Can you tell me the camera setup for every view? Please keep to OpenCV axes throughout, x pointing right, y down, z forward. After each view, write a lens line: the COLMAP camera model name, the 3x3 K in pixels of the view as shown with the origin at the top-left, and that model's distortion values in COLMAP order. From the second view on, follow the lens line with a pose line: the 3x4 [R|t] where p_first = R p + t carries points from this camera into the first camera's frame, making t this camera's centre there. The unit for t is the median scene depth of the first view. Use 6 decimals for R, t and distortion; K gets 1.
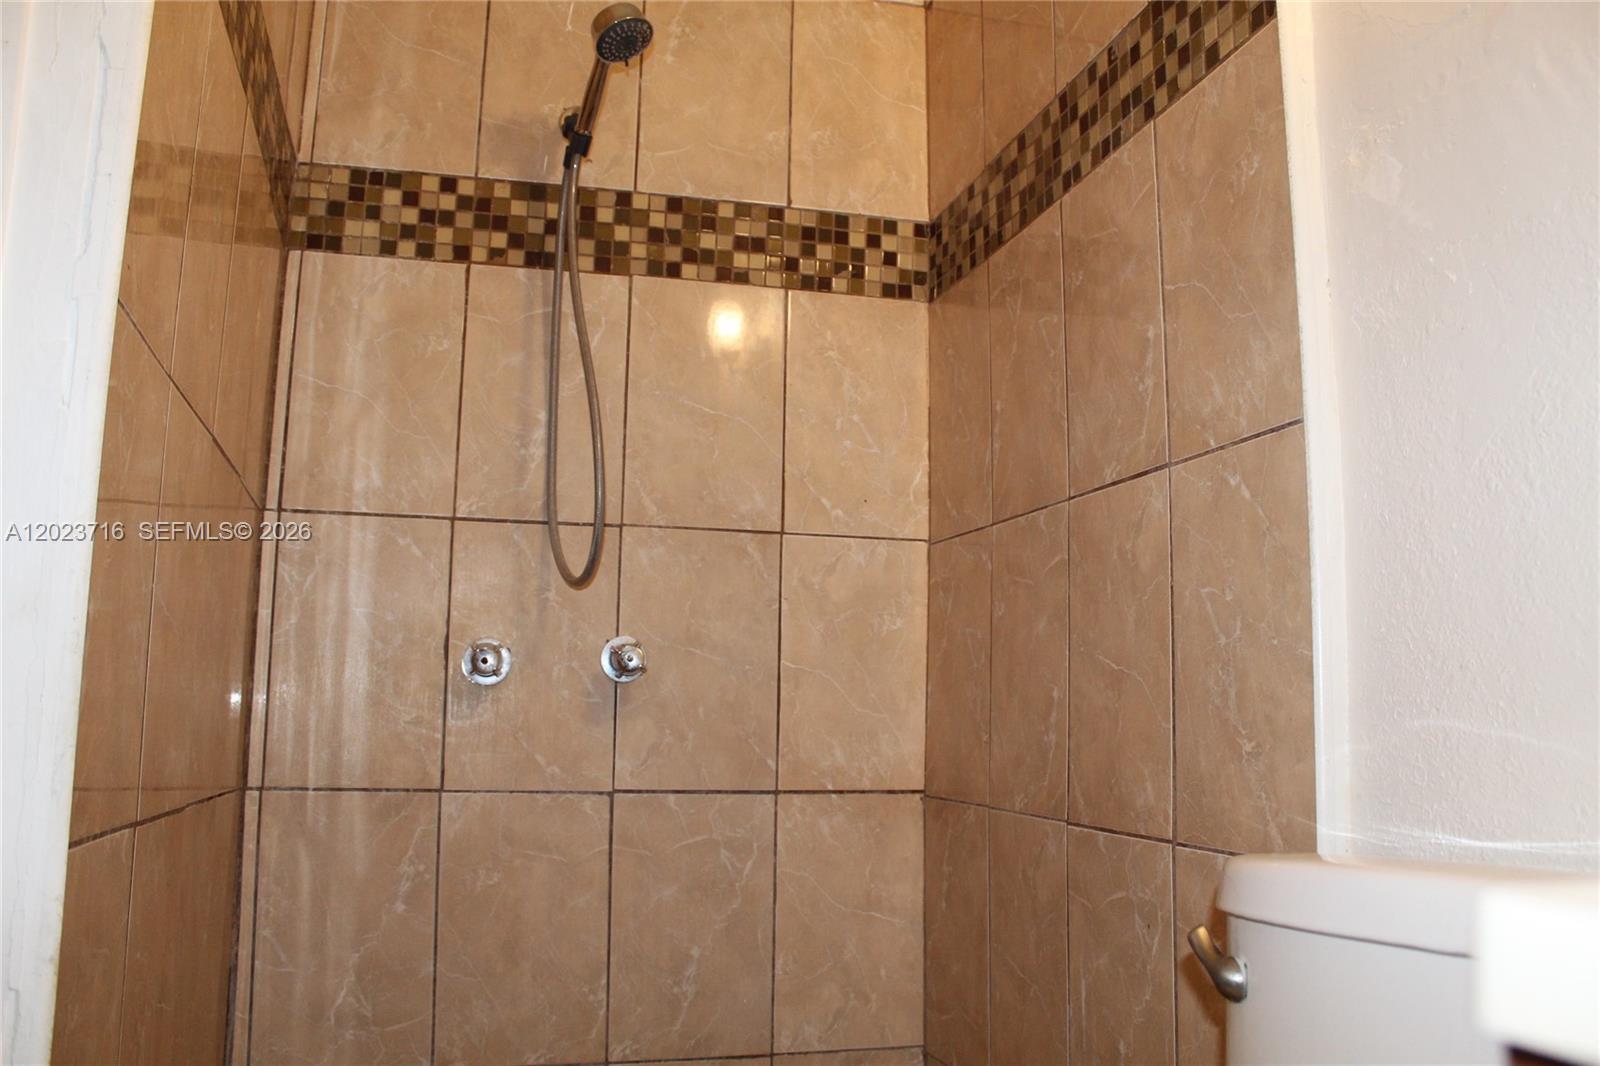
lens RADIAL K [[1326.9, 0, 808.3], [0, 1326.9, 528.3], [0, 0, 1]] dist [-0.134461, 0.094667]
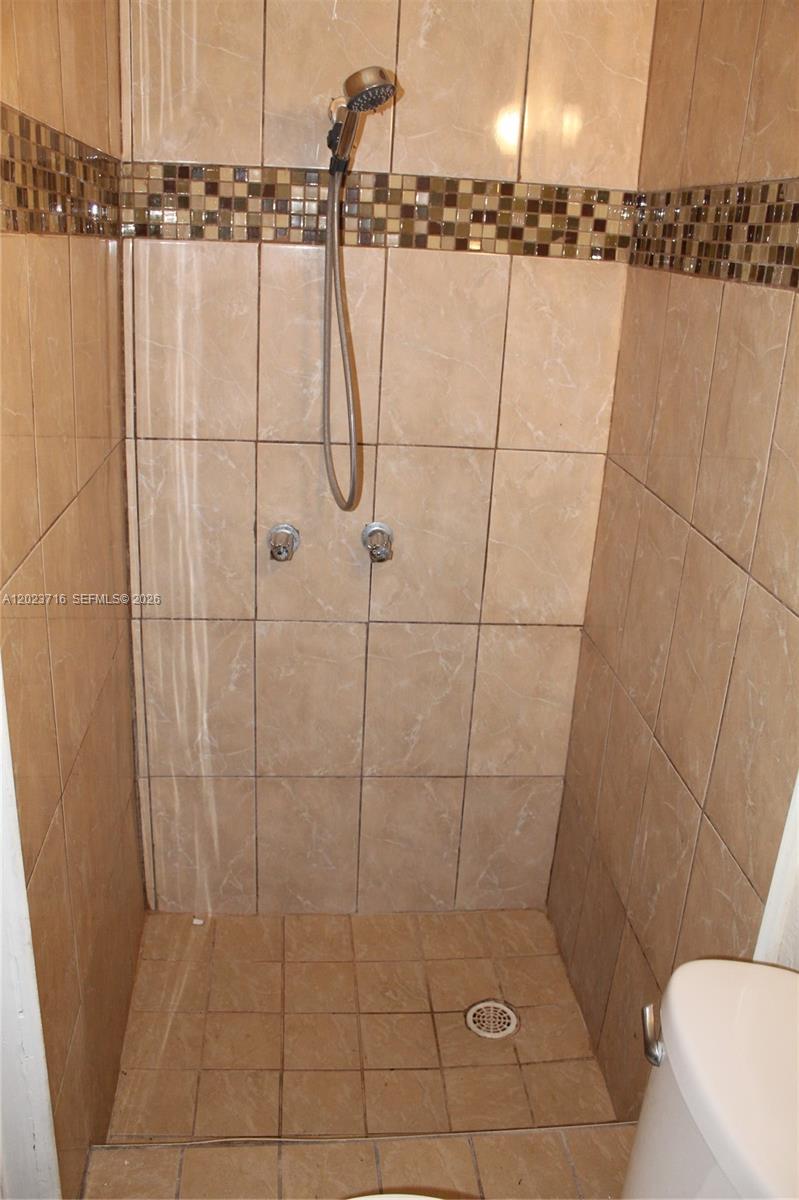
lens RADIAL K [[995.2, 0, 397.9], [0, 995.2, 602.5], [0, 0, 1]] dist [-0.134461, 0.094667]
pose [[0.983585, 0.097243, -0.152003, 0.052889], [-0.014677, 0.882693, 0.469721, -0.344140], [0.179849, -0.459779, 0.869630, 0.033182]]
